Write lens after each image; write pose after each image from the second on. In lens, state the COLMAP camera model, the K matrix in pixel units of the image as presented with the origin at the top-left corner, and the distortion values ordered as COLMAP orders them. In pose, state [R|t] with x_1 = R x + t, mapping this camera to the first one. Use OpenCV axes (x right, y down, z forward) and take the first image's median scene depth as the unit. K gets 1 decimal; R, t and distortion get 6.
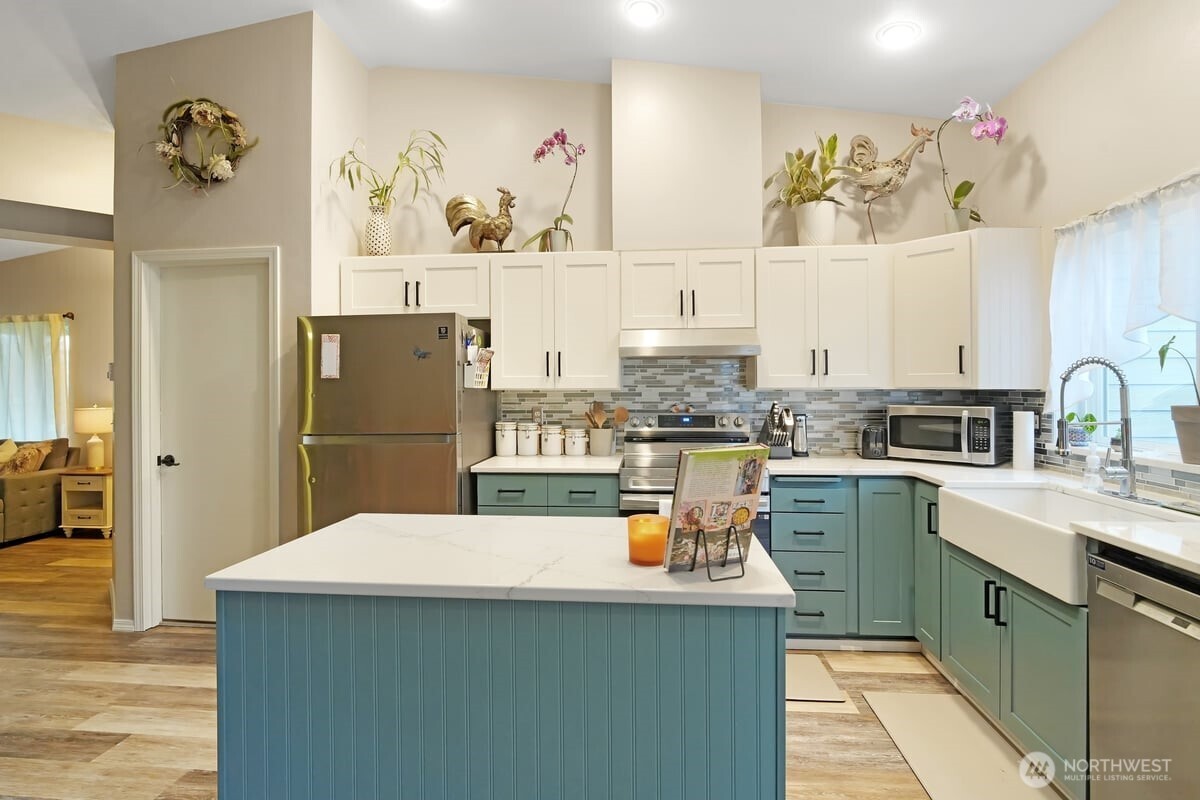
lens RADIAL K [[602.3, 0, 606.1], [0, 602.3, 386.2], [0, 0, 1]] dist [-0.010922, -0.000072]
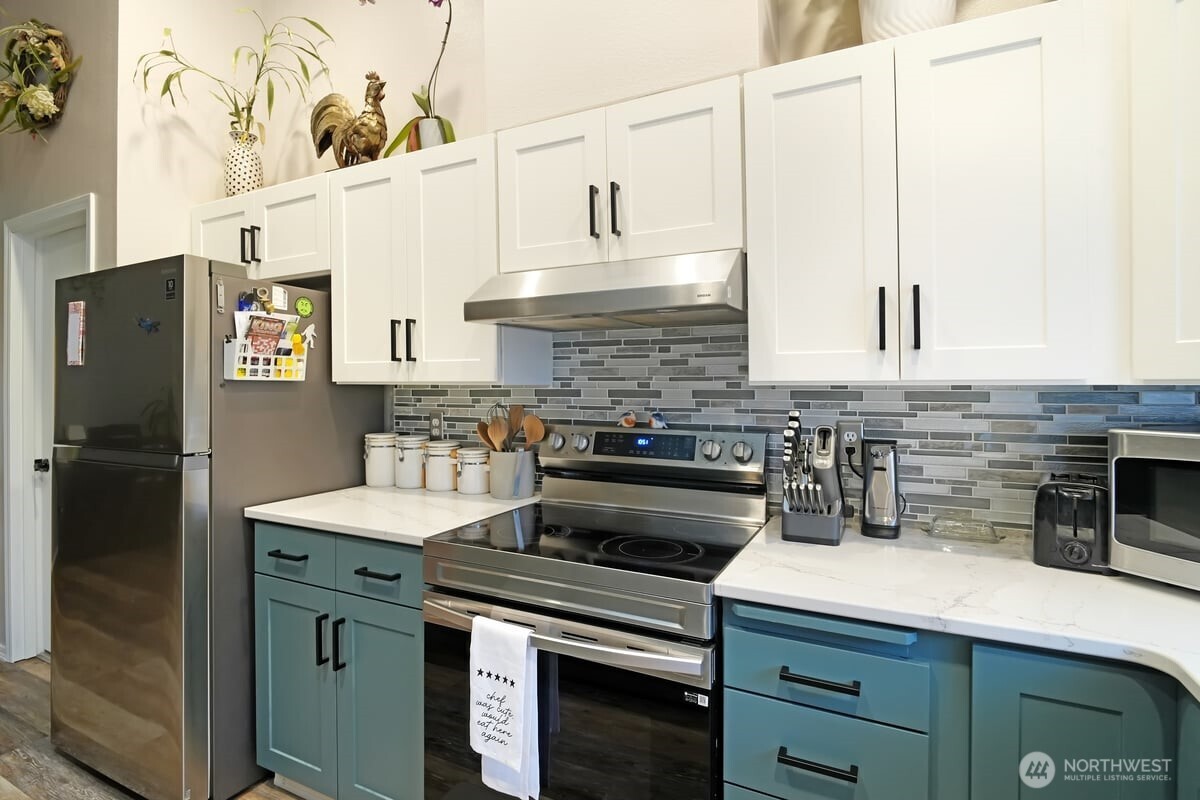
lens RADIAL K [[580.2, 0, 597.9], [0, 580.2, 380.2], [0, 0, 1]] dist [-0.000668, -0.008386]
pose [[0.924376, 0.000969, -0.381482, 0.292646], [-0.003062, 0.999983, -0.004880, 0.004076], [0.381471, 0.005680, 0.924363, 0.519255]]
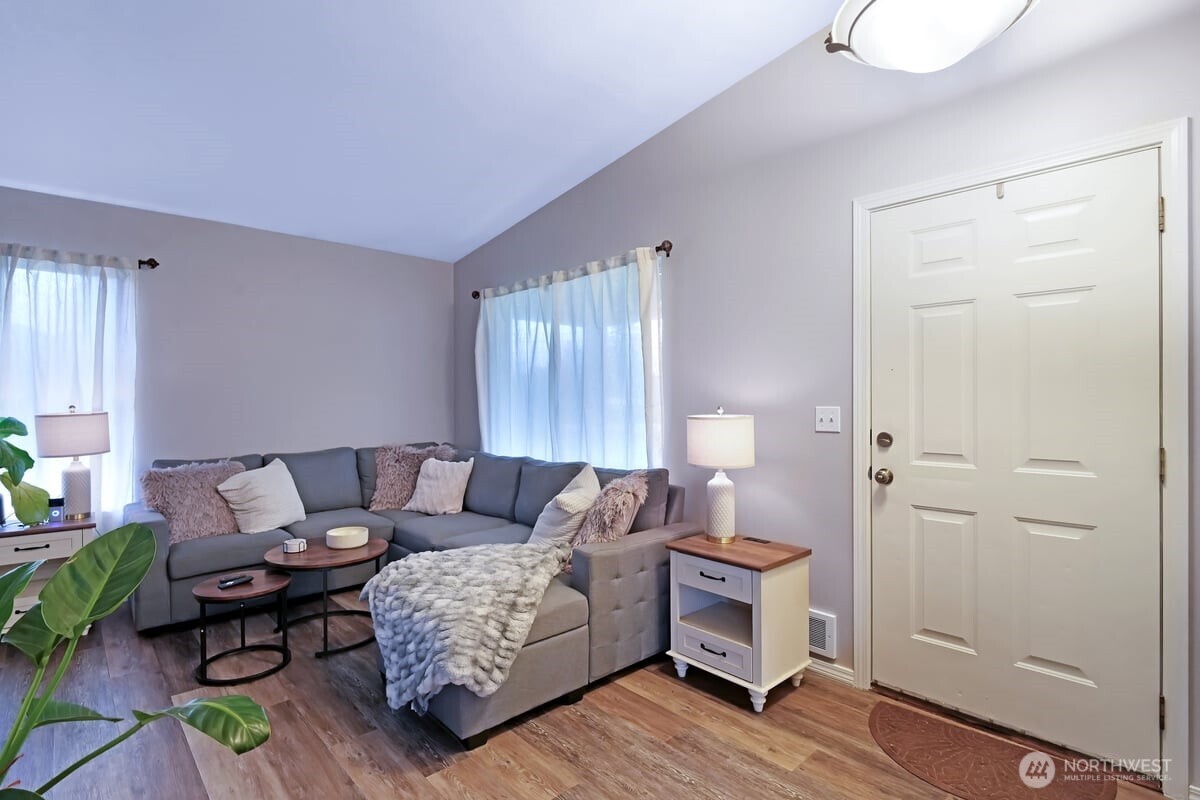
lens RADIAL K [[580.9, 0, 586.8], [0, 580.9, 400.8], [0, 0, 1]] dist [-0.001180, -0.011904]
pose [[0.739096, 0.005073, -0.673581, -0.933197], [0.001134, 0.999961, 0.008775, 0.031985], [0.673599, -0.007250, 0.739062, 0.872251]]
